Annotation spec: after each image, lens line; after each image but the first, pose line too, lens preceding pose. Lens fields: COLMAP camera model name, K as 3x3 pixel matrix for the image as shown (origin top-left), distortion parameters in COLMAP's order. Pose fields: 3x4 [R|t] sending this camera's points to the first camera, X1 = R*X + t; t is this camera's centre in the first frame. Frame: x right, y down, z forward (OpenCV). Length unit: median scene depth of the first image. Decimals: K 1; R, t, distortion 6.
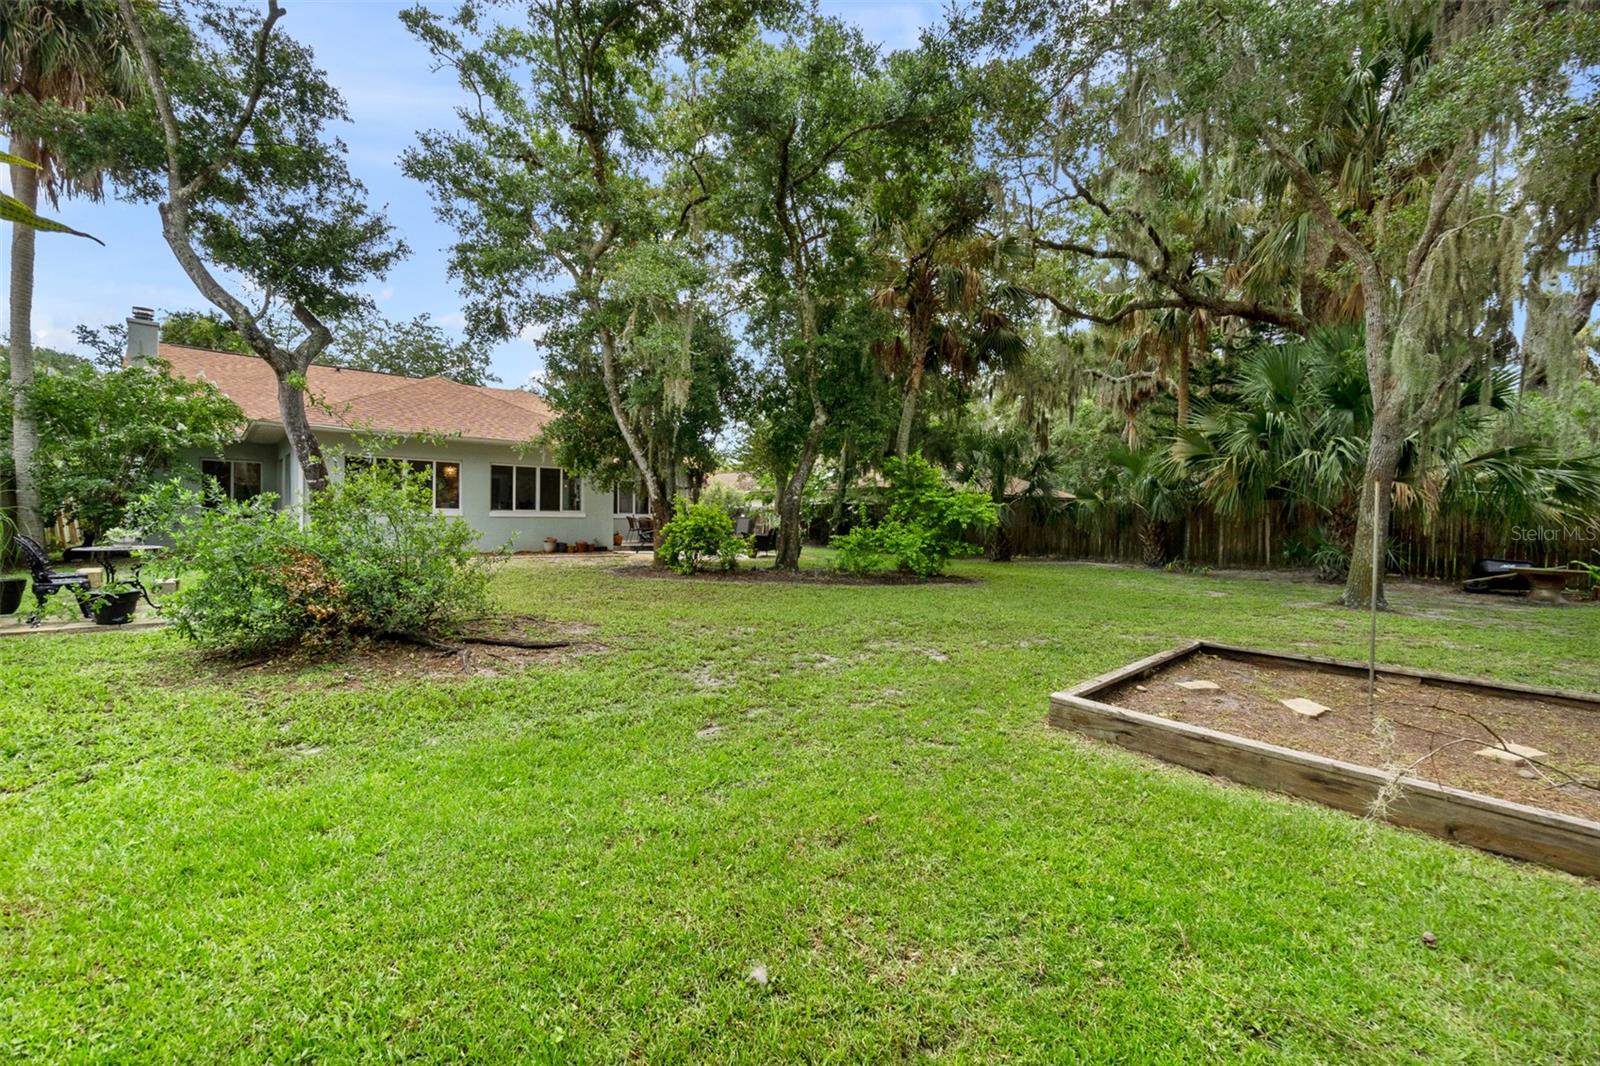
lens RADIAL K [[687.6, 0, 800.3], [0, 687.6, 532.7], [0, 0, 1]] dist [-0.005889, 0.001418]
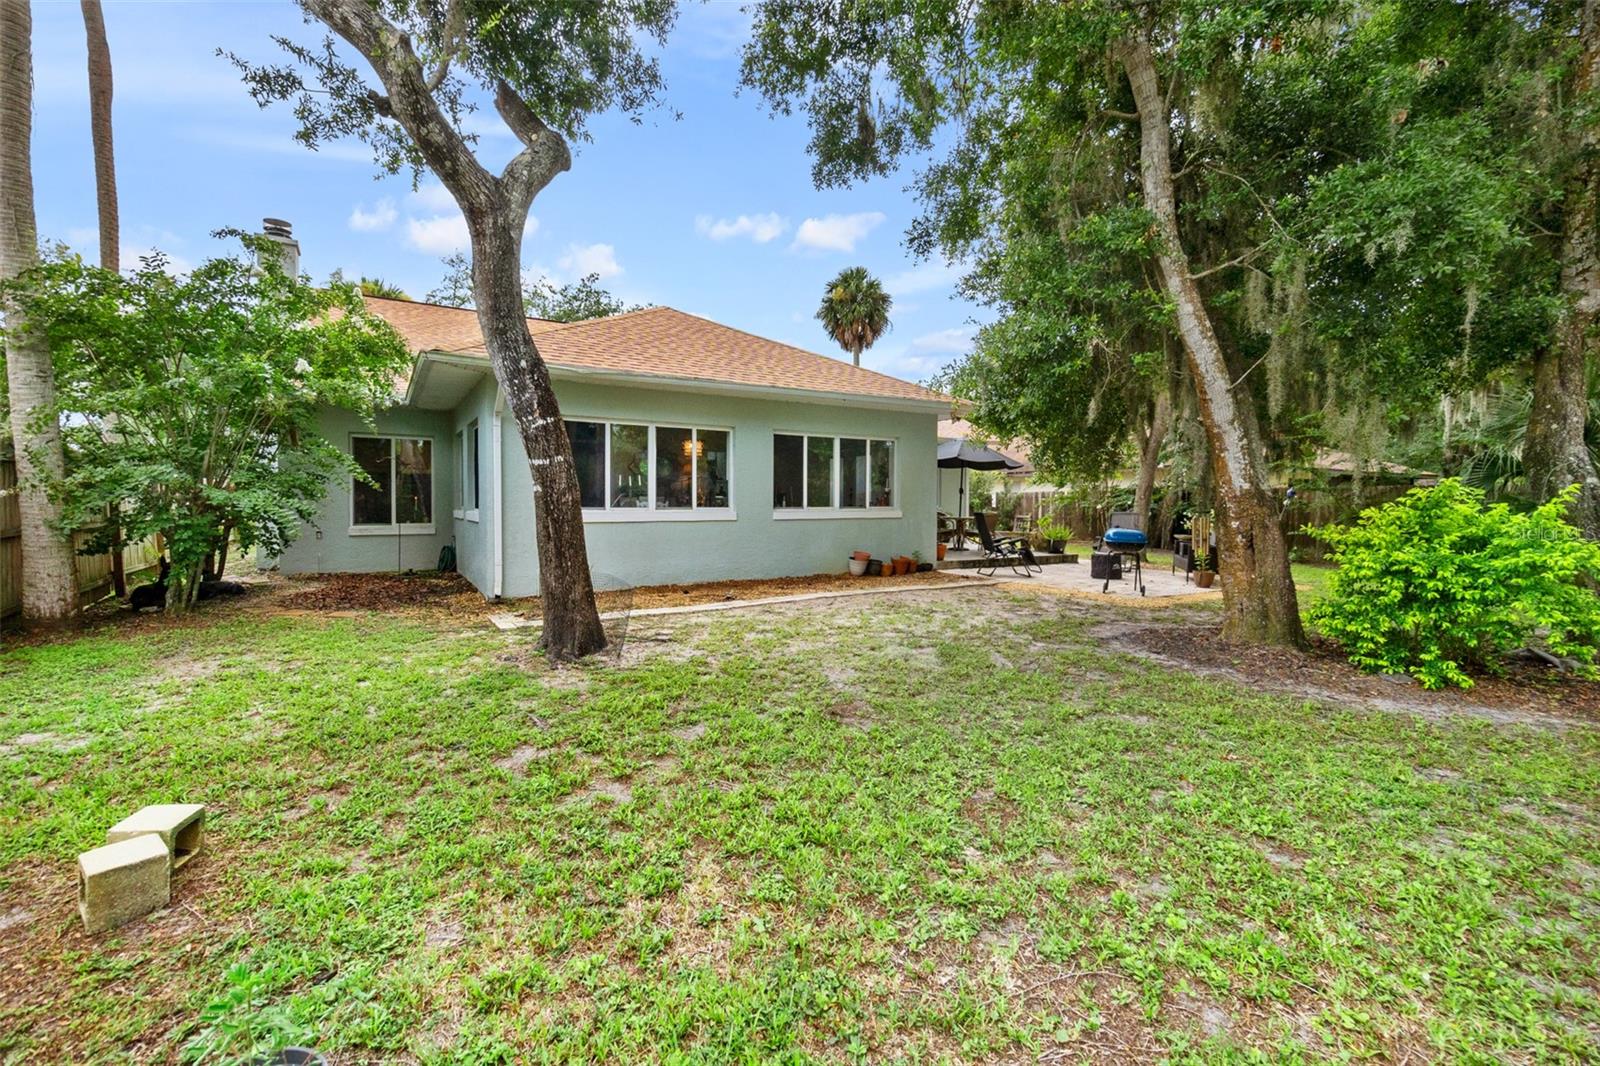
lens RADIAL K [[687.6, 0, 800.3], [0, 687.6, 531.6], [0, 0, 1]] dist [-0.005889, 0.001418]
pose [[0.986083, 0.000993, -0.166251, -0.345020], [0.002947, 0.999721, 0.023453, -0.028232], [0.166228, -0.023617, 0.985804, 0.427316]]
